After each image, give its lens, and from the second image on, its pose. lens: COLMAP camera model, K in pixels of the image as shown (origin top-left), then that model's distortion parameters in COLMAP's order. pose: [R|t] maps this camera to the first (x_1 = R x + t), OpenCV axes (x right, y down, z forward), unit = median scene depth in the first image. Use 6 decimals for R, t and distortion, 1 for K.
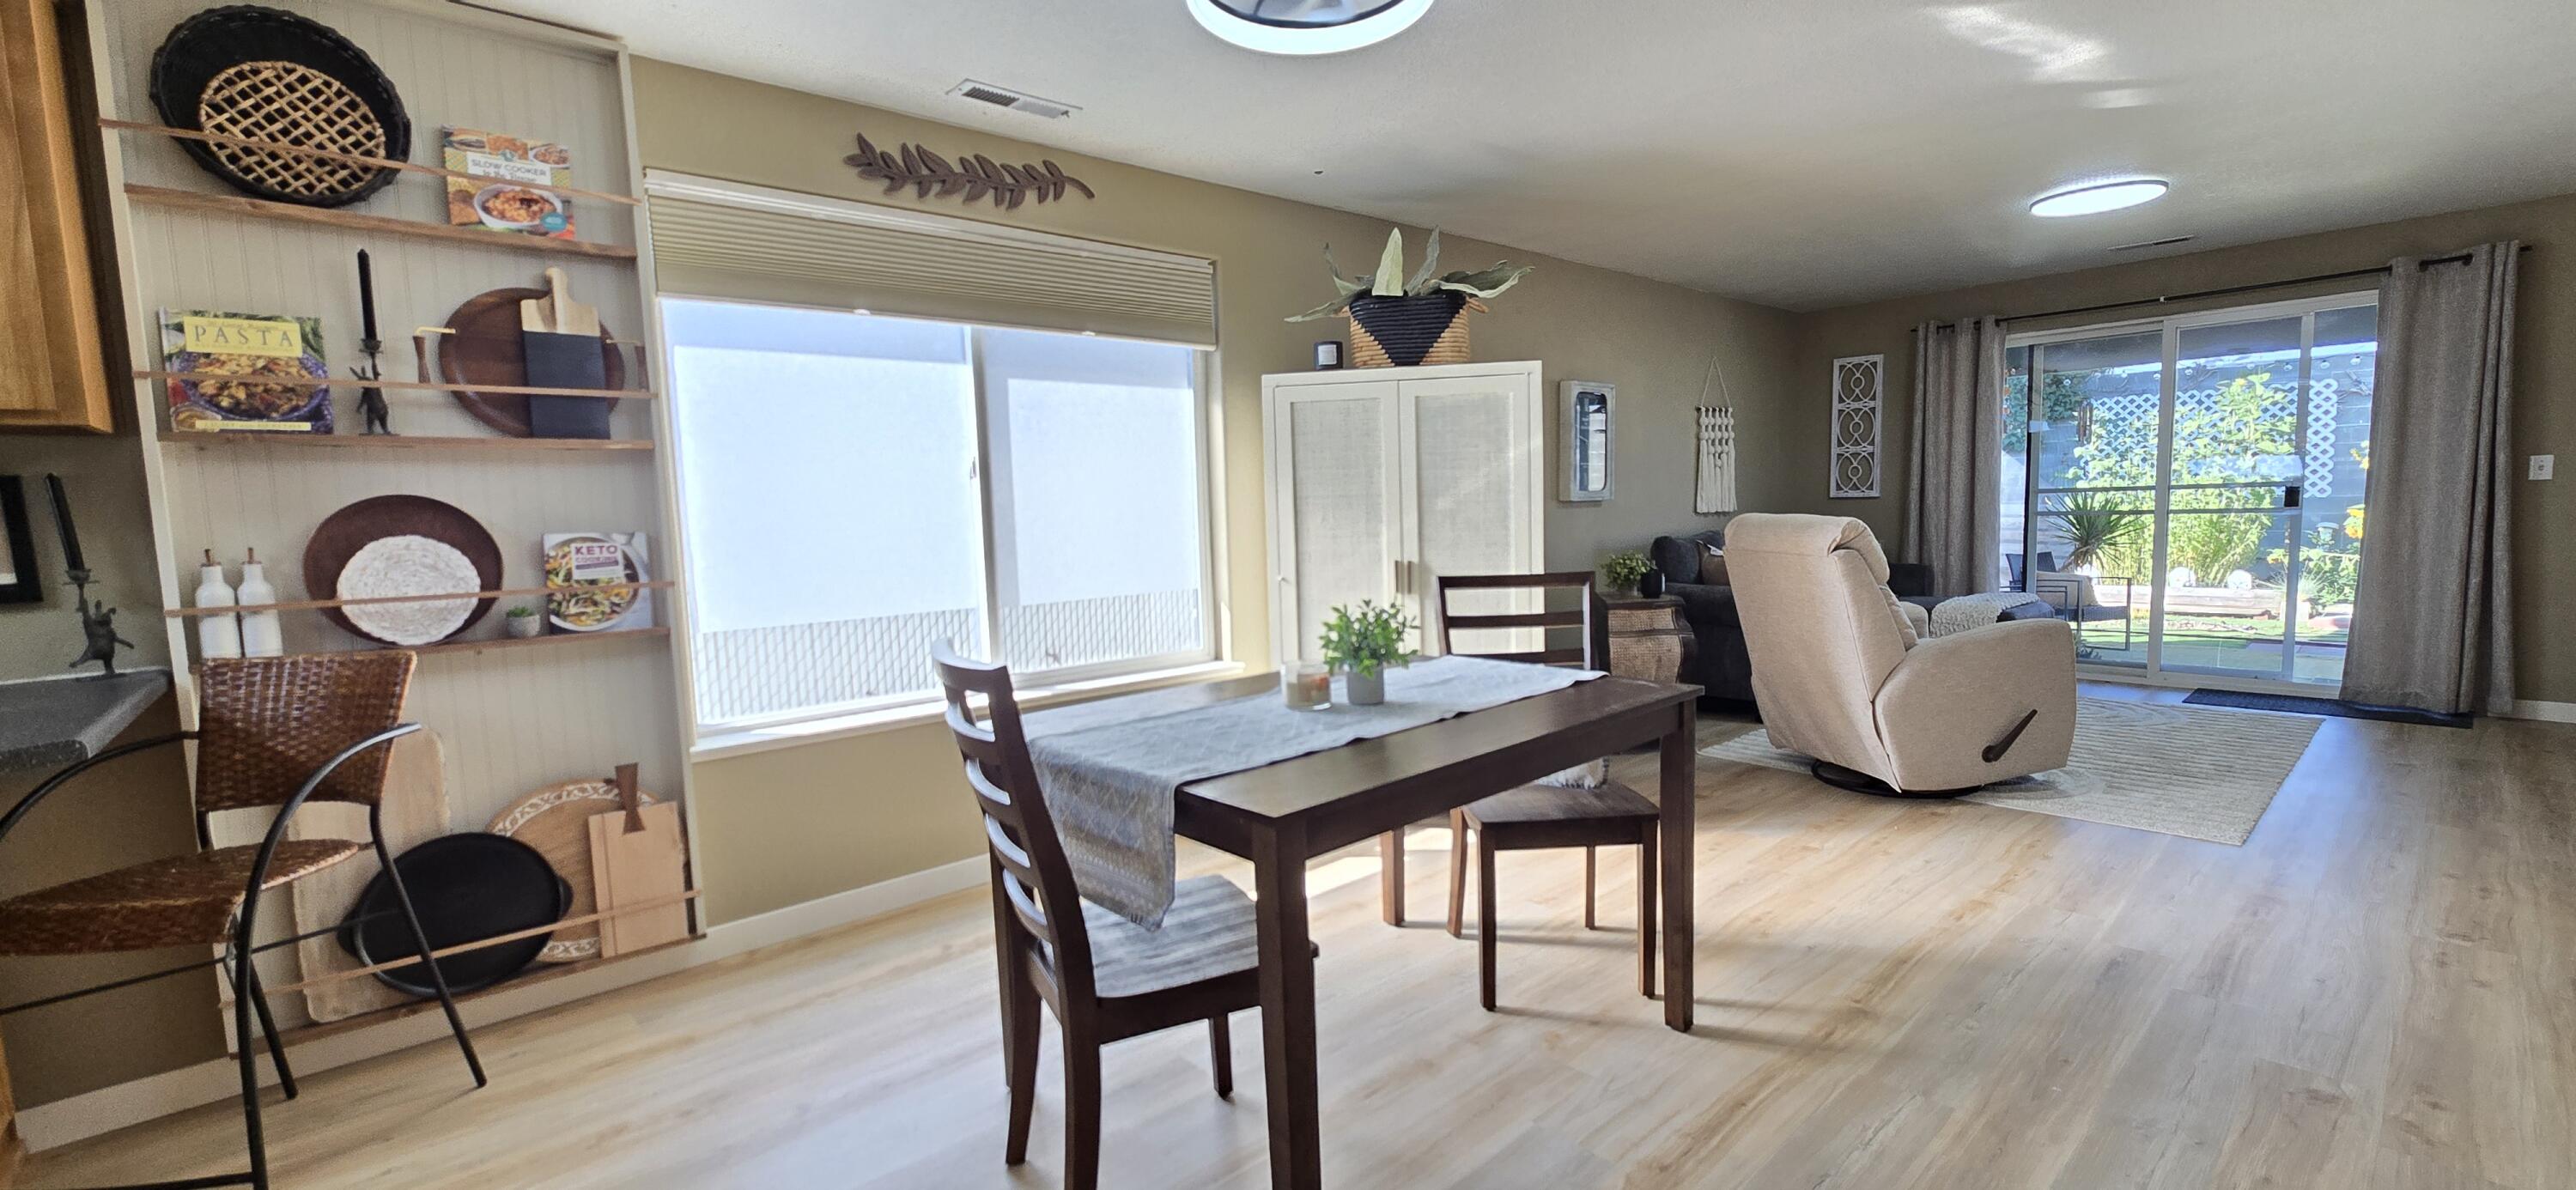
lens RADIAL K [[1053.3, 0, 1302.9], [0, 1053.3, 588.3], [0, 0, 1]] dist [-0.001661, 0.000804]
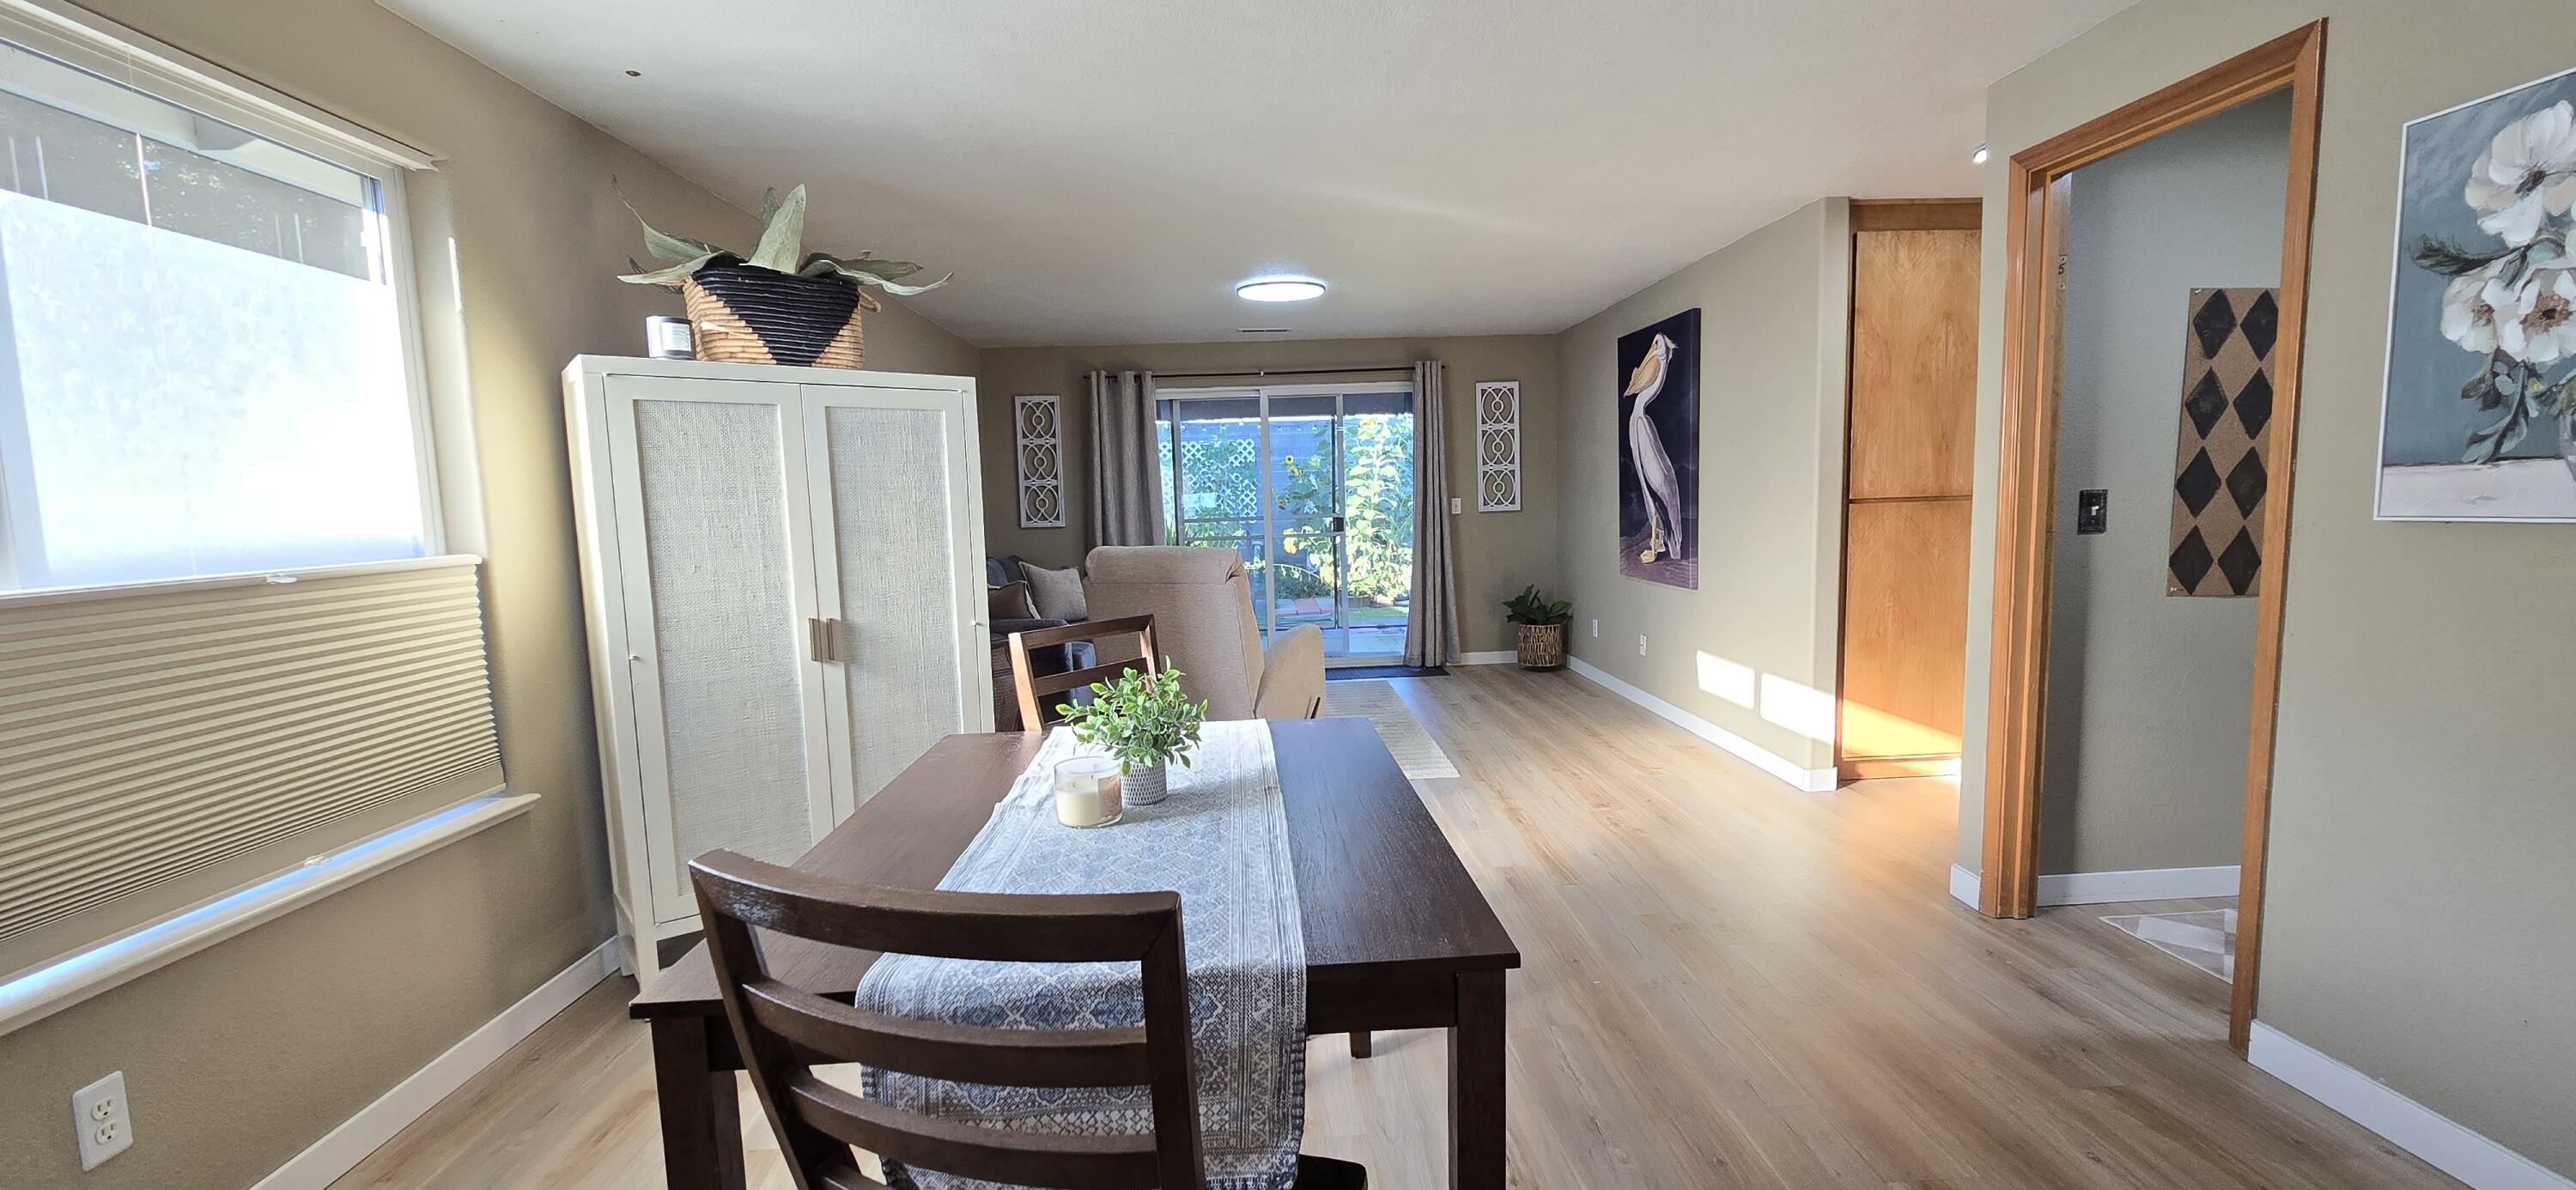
lens RADIAL K [[1053.3, 0, 1287.5], [0, 1053.3, 614.1], [0, 0, 1]] dist [-0.001661, 0.000804]
pose [[0.637324, -0.071917, 0.767233, -0.226330], [0.073171, 0.996785, 0.032652, -0.023909], [-0.767114, 0.035329, 0.640537, 0.195350]]
